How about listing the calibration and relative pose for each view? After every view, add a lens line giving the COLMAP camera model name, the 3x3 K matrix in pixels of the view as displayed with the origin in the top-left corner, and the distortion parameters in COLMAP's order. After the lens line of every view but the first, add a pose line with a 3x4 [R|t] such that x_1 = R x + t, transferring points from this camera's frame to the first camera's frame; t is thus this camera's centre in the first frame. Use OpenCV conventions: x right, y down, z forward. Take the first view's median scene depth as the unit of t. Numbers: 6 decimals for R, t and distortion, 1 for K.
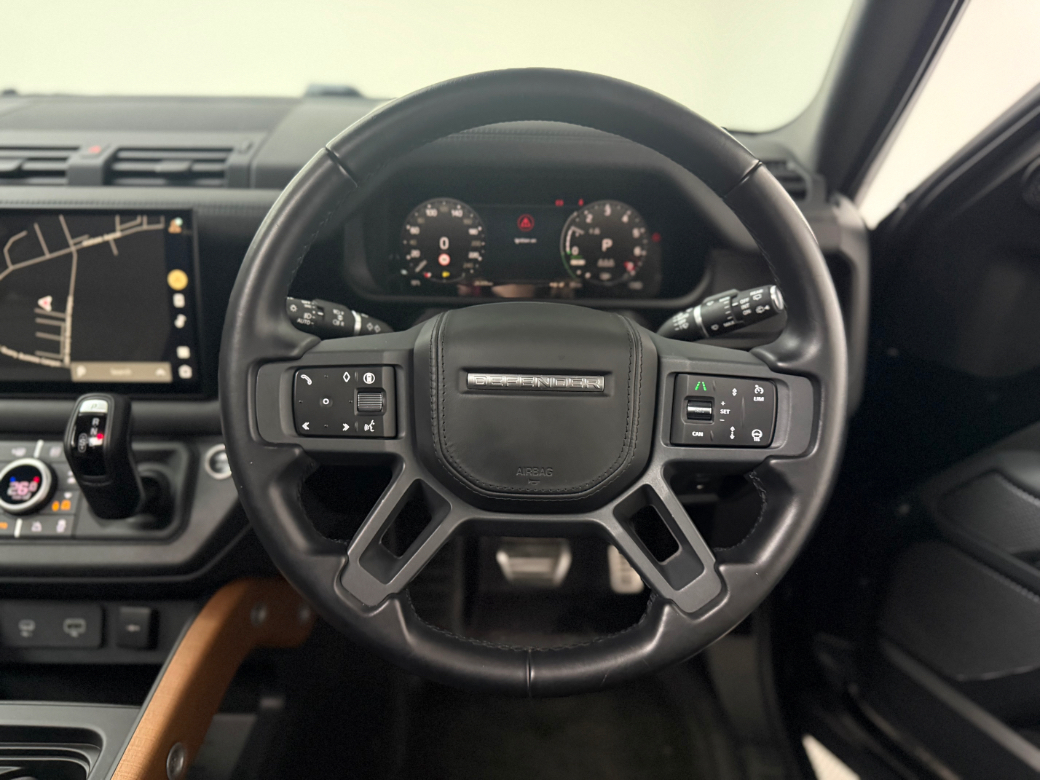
lens RADIAL K [[726.1, 0, 520.0], [0, 726.1, 390.0], [0, 0, 1]] dist [0.035014, -0.002197]
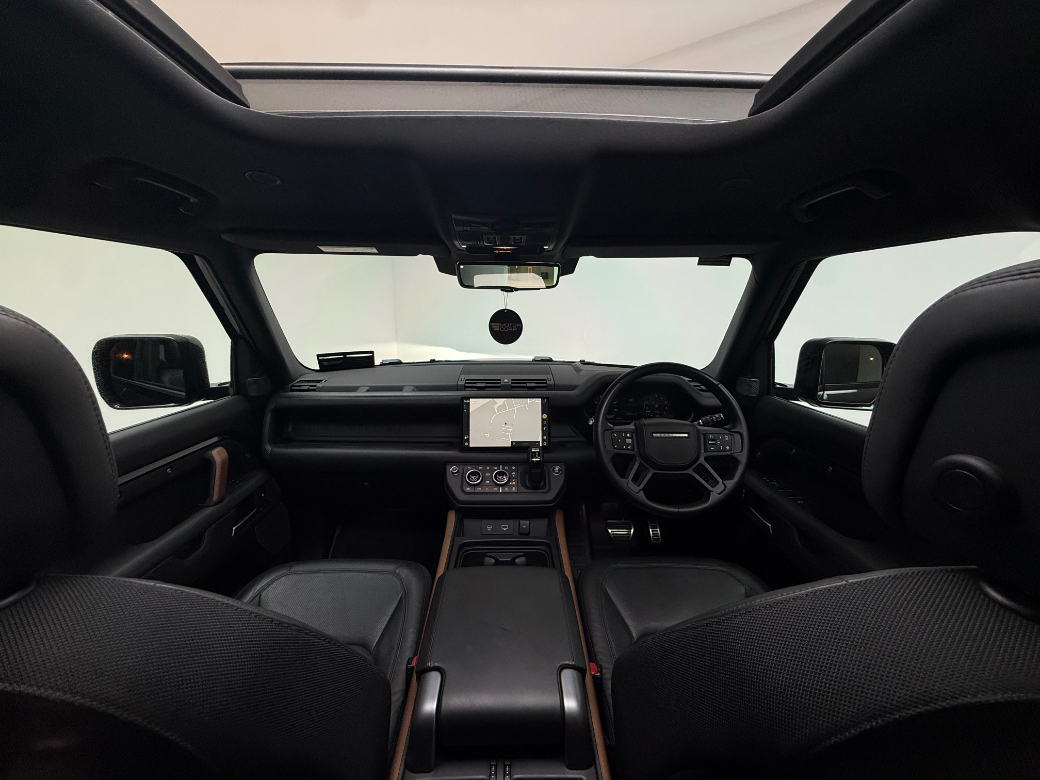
lens RADIAL K [[412.5, 0, 520.0], [0, 412.5, 390.0], [0, 0, 1]] dist [0.001251, 0.000031]
pose [[0.999752, -0.008844, 0.020423, -0.801816], [0.014093, 0.961807, -0.273365, 0.337008], [-0.017225, 0.273586, 0.961693, -1.158801]]
